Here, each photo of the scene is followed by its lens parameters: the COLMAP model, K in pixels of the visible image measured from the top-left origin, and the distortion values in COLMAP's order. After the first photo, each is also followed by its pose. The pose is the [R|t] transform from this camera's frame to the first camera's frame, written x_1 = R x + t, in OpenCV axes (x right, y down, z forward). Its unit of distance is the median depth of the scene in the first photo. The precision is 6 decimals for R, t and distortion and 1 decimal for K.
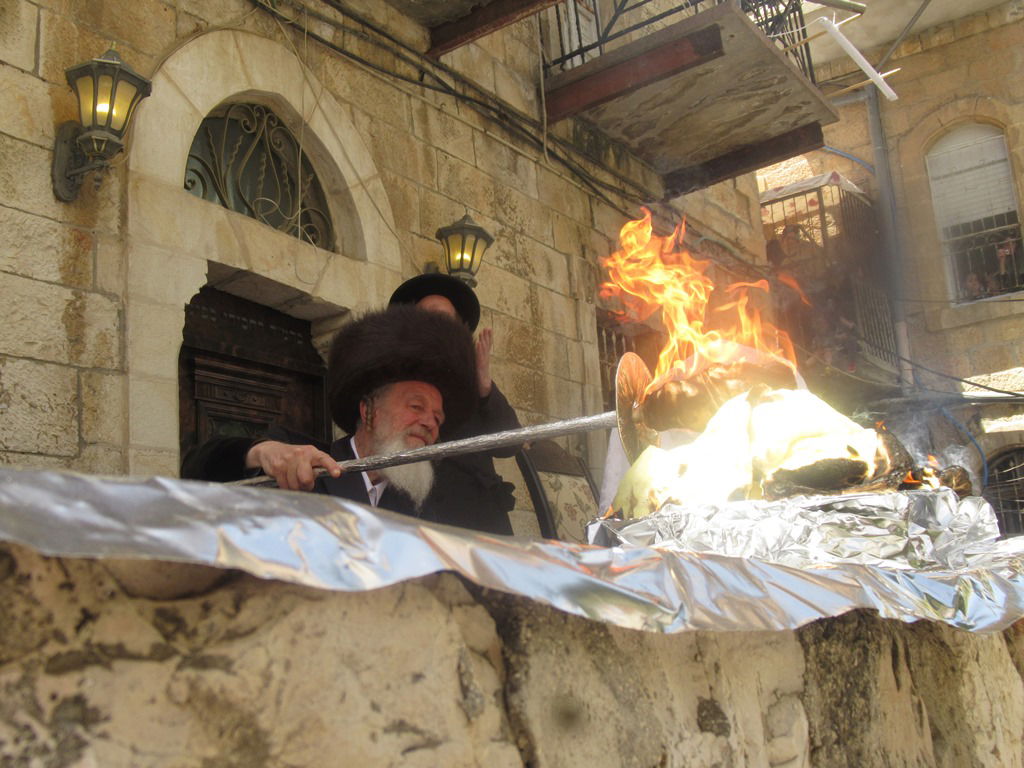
lens RADIAL K [[1145.5, 0, 511.4], [0, 1145.5, 381.2], [0, 0, 1]] dist [-0.034479, 0.001161]
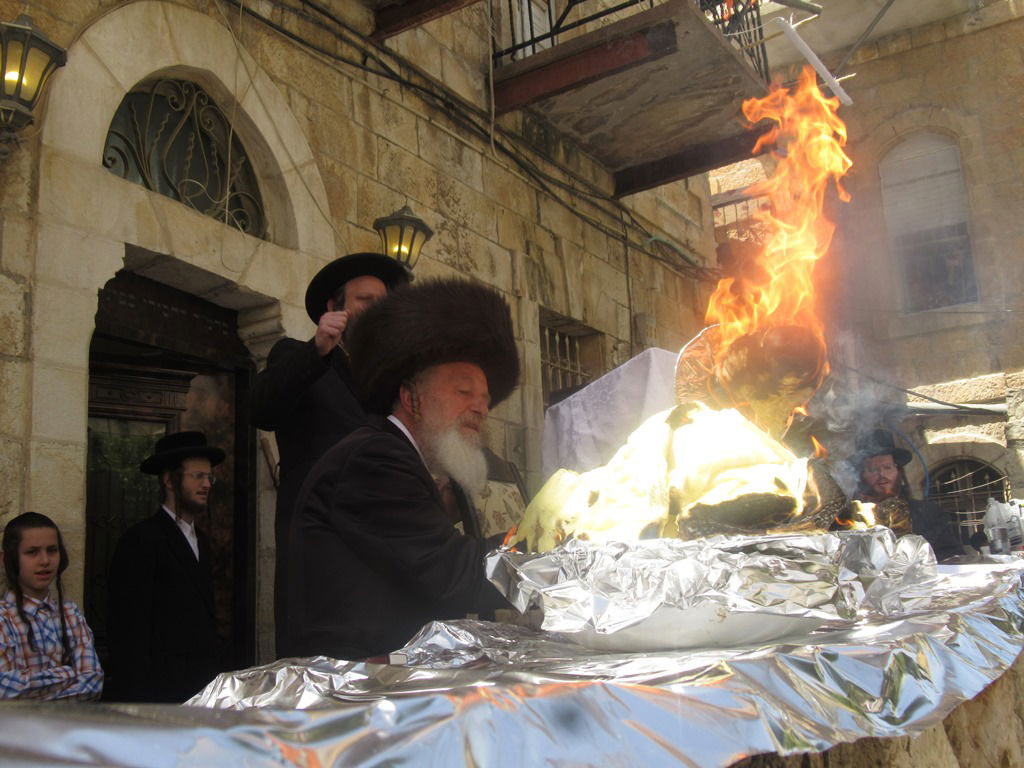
lens RADIAL K [[1147.2, 0, 514.0], [0, 1147.2, 387.5], [0, 0, 1]] dist [-0.027978, -0.001016]
pose [[0.998476, 0.031522, 0.045306, 0.013562], [-0.032004, 0.999438, 0.009946, -0.005148], [-0.044967, -0.011380, 0.998924, 0.032602]]
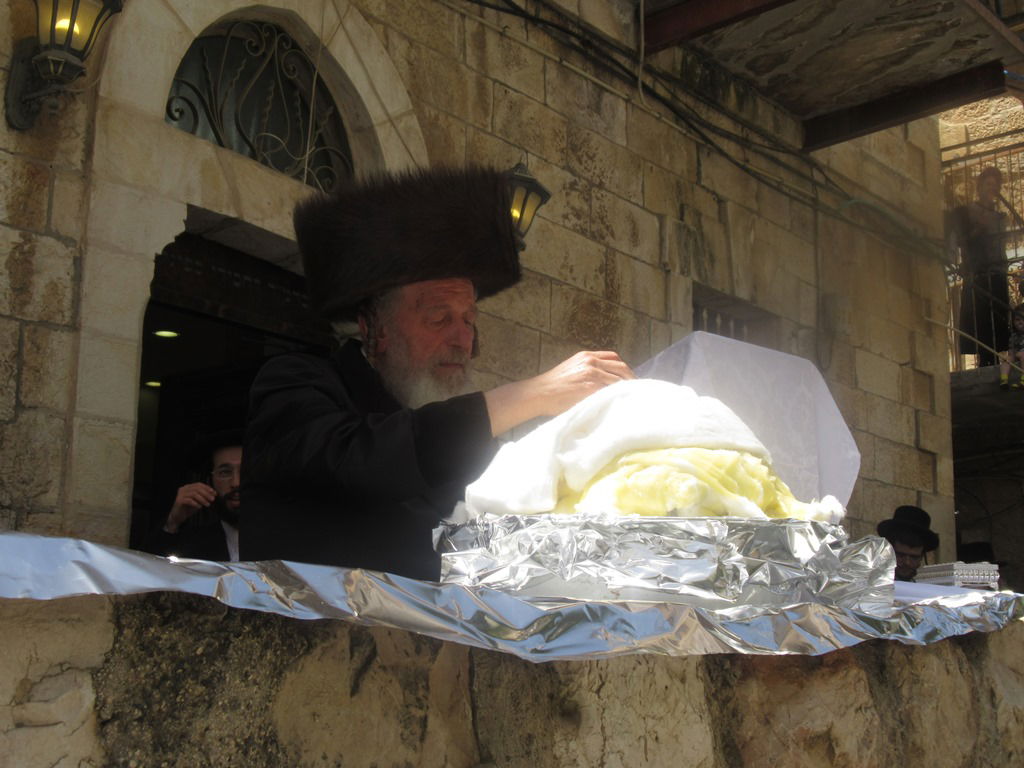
lens RADIAL K [[1429.9, 0, 512.0], [0, 1429.9, 384.0], [0, 0, 1]] dist [0.011366, -0.045846]
pose [[0.991033, 0.061588, -0.118579, 0.094072], [-0.059682, 0.998026, 0.019562, -0.005339], [0.119549, -0.012310, 0.992752, -0.035846]]
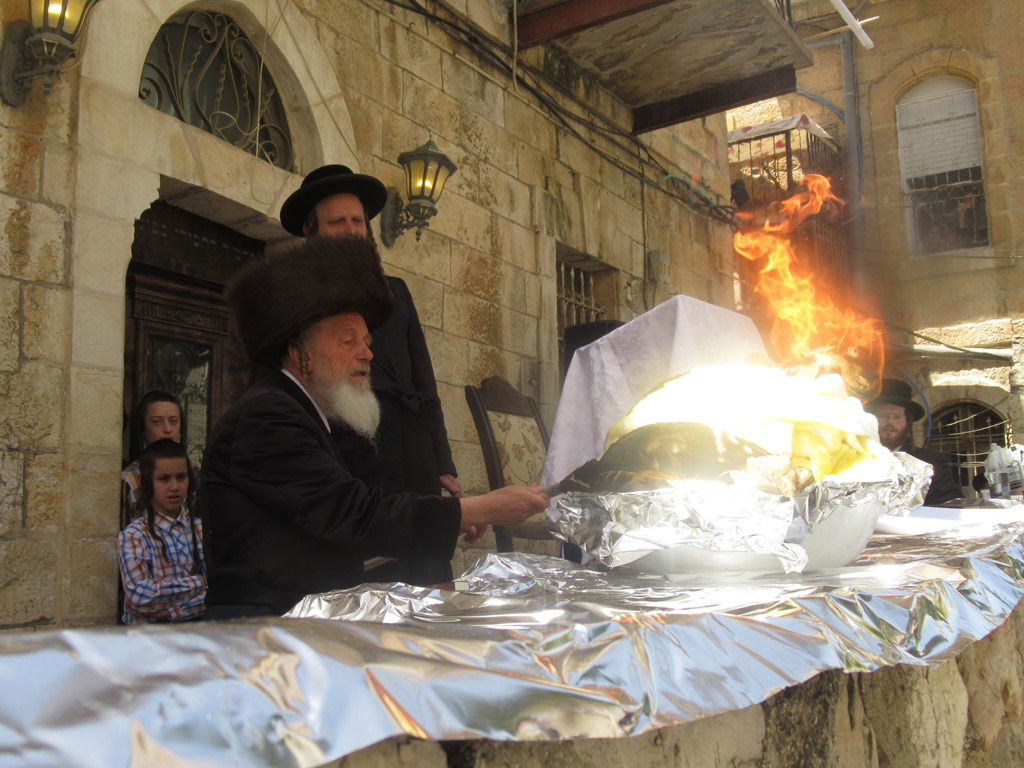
lens RADIAL K [[1149.6, 0, 512.0], [0, 1149.6, 384.0], [0, 0, 1]] dist [-0.051274, 0.047271]
pose [[0.997535, 0.054703, 0.043939, -0.001420], [-0.057673, 0.995918, 0.069438, -0.011342], [-0.039961, -0.071801, 0.996618, 0.009196]]
